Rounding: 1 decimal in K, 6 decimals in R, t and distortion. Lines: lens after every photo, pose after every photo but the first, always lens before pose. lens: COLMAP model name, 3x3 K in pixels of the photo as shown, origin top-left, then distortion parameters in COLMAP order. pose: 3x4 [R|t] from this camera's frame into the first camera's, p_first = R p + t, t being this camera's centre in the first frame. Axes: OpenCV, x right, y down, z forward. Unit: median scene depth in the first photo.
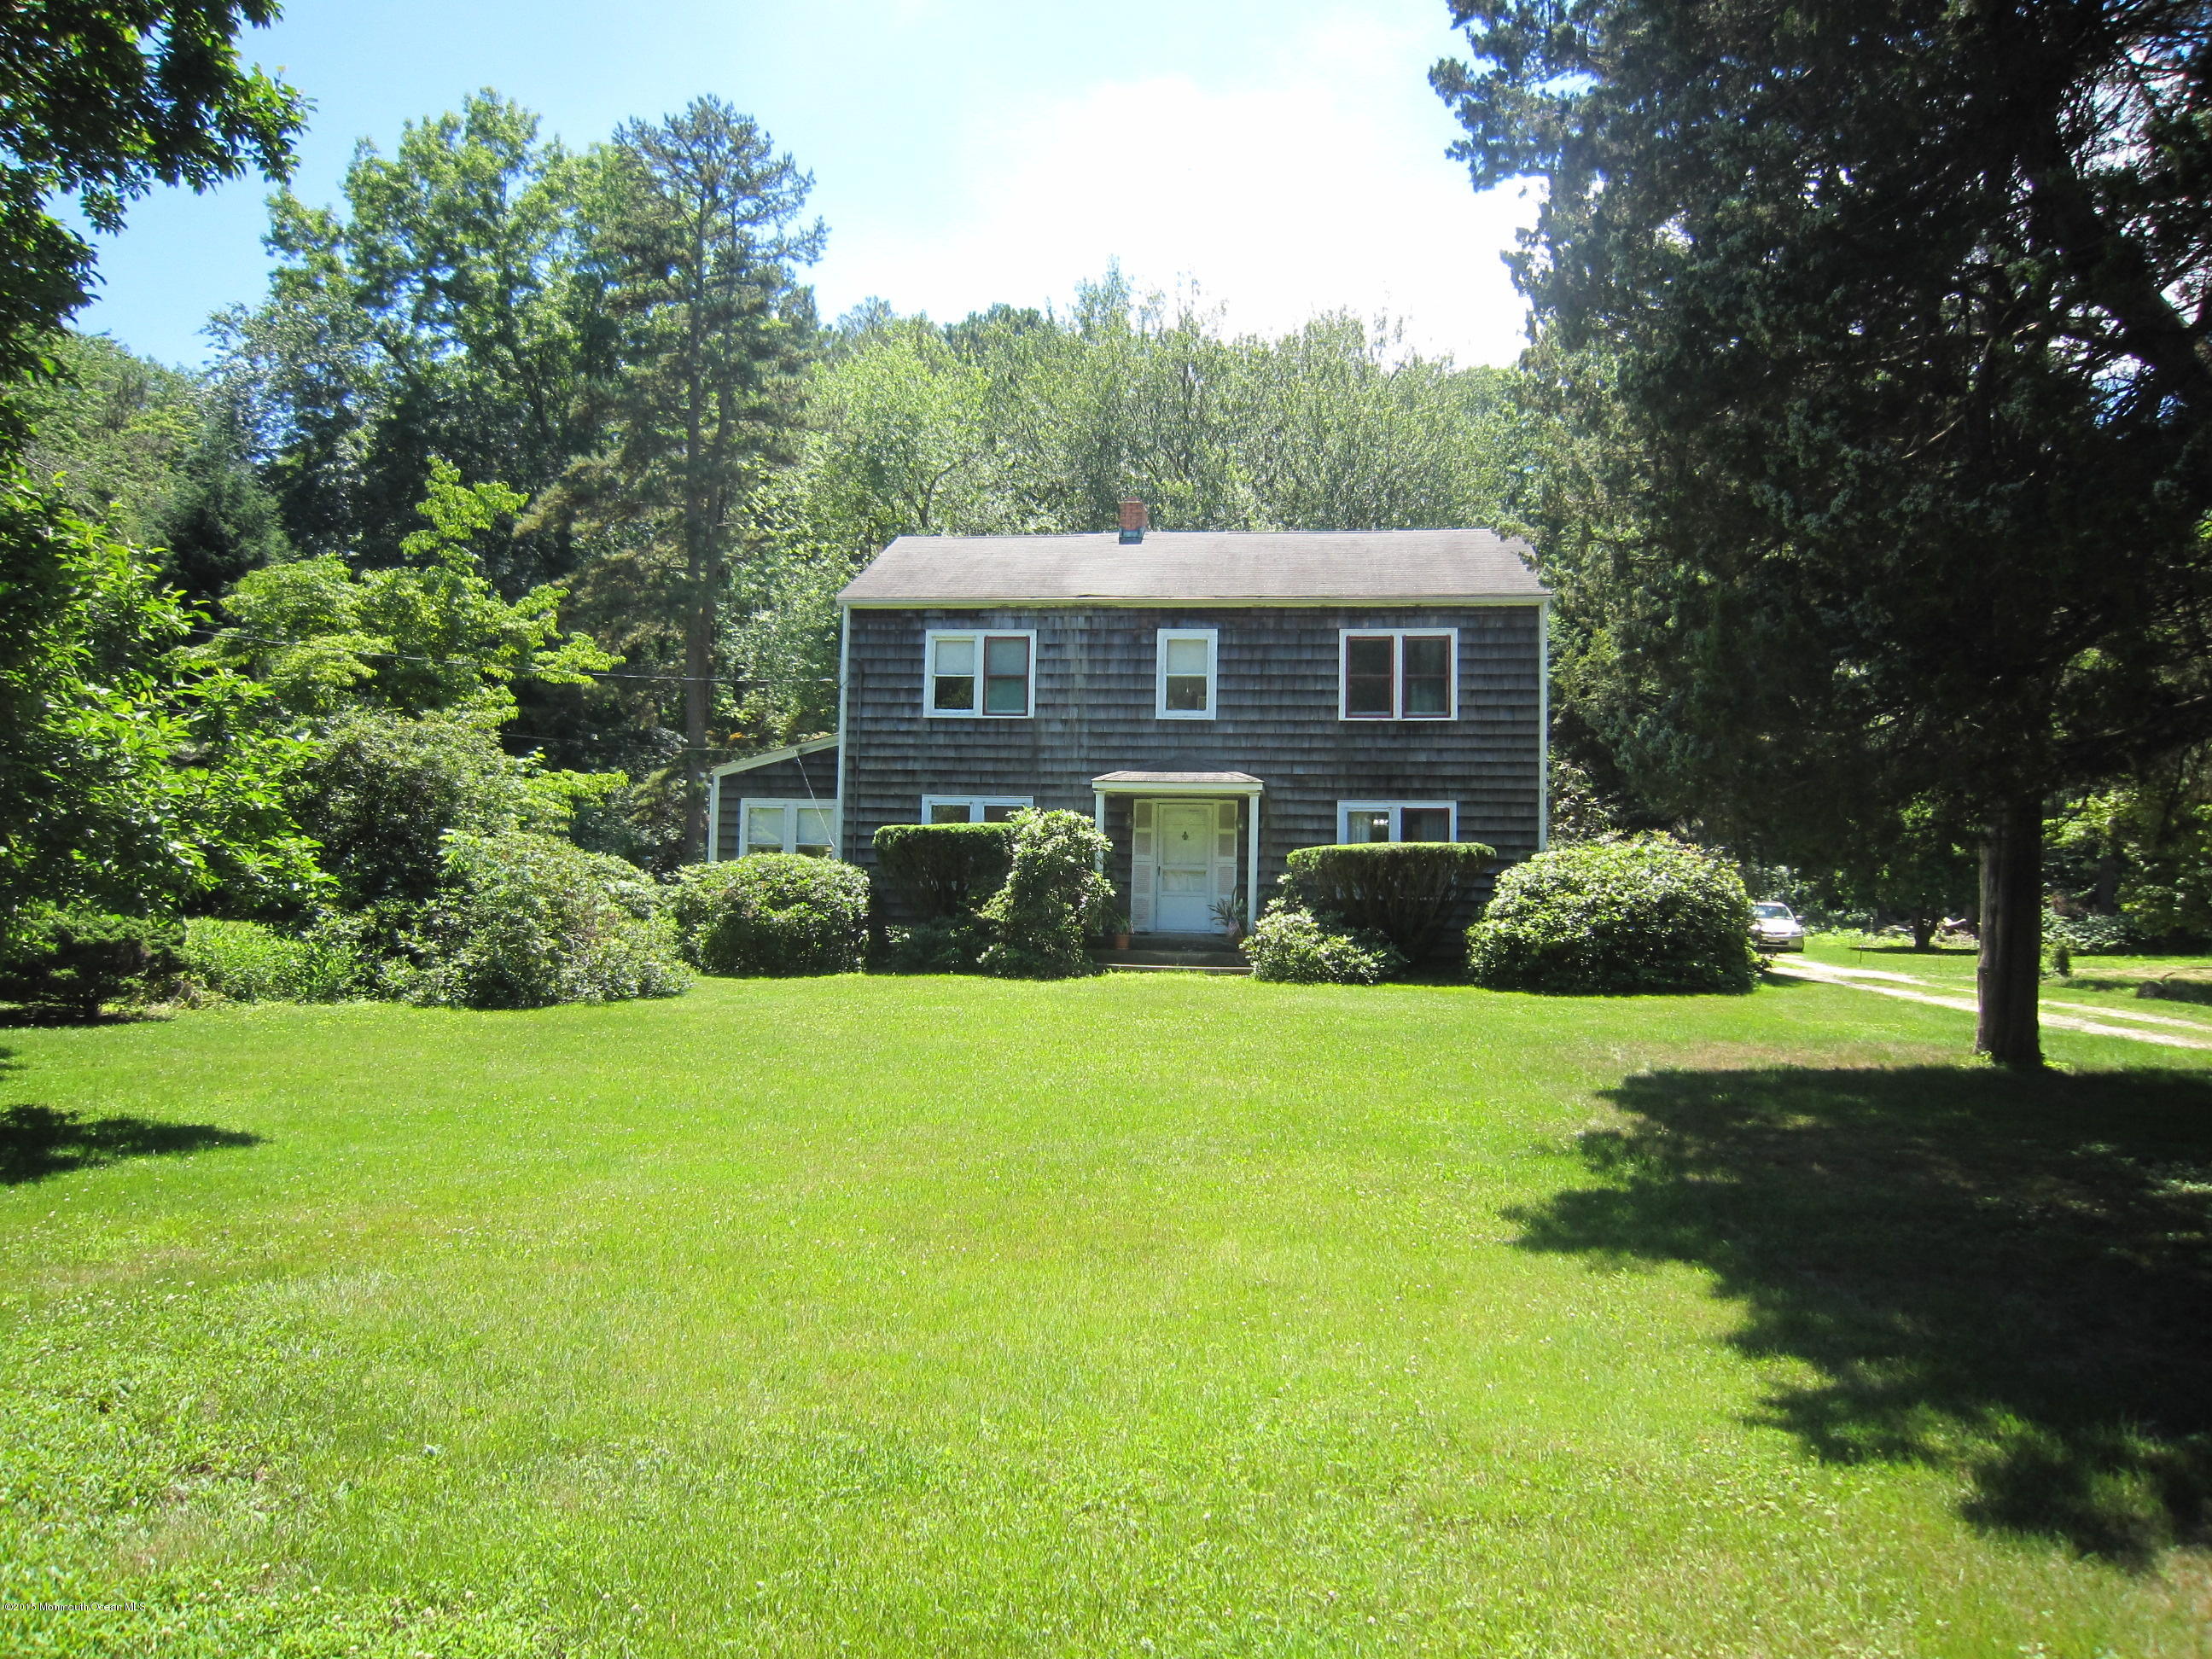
lens RADIAL K [[1548.4, 0, 1106.0], [0, 1548.4, 829.5], [0, 0, 1]] dist [-0.086471, 0.040058]
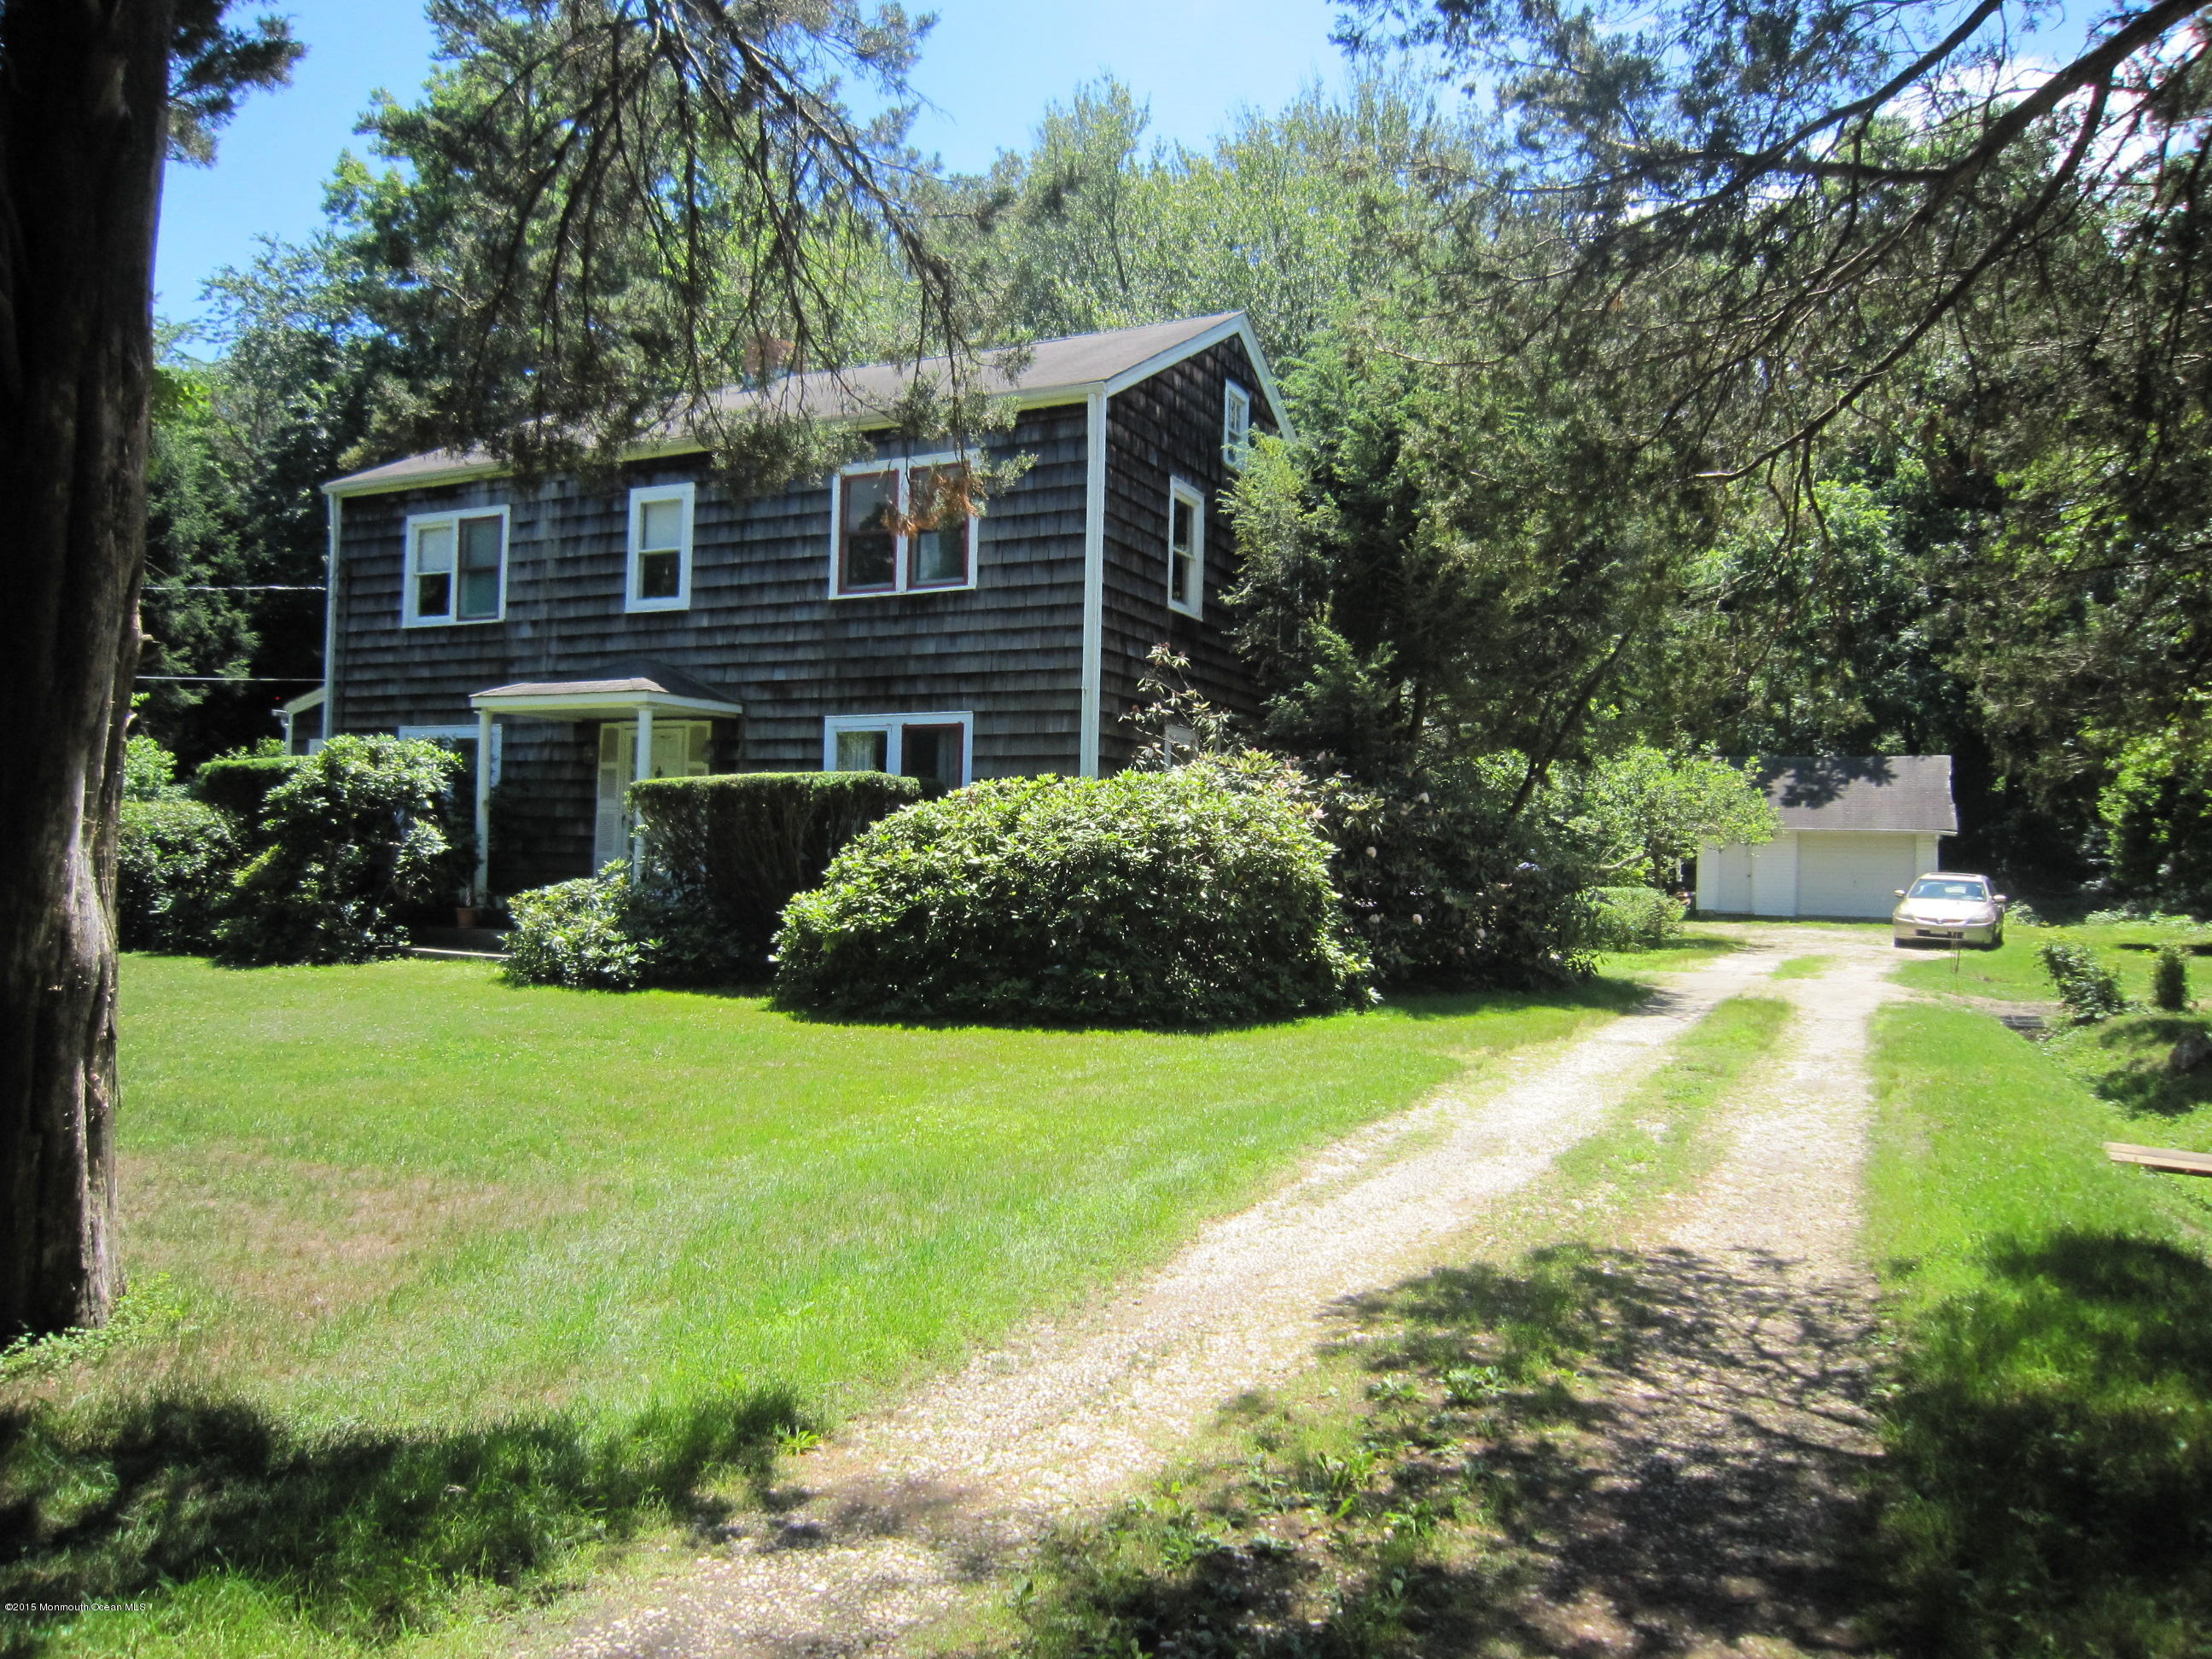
lens RADIAL K [[1548.4, 0, 1106.0], [0, 1548.4, 829.5], [0, 0, 1]] dist [-0.086471, 0.040058]
pose [[0.948577, -0.003055, -0.316532, 0.481289], [0.010113, 0.999735, 0.020658, 0.018407], [0.316385, -0.022797, 0.948357, 0.386879]]
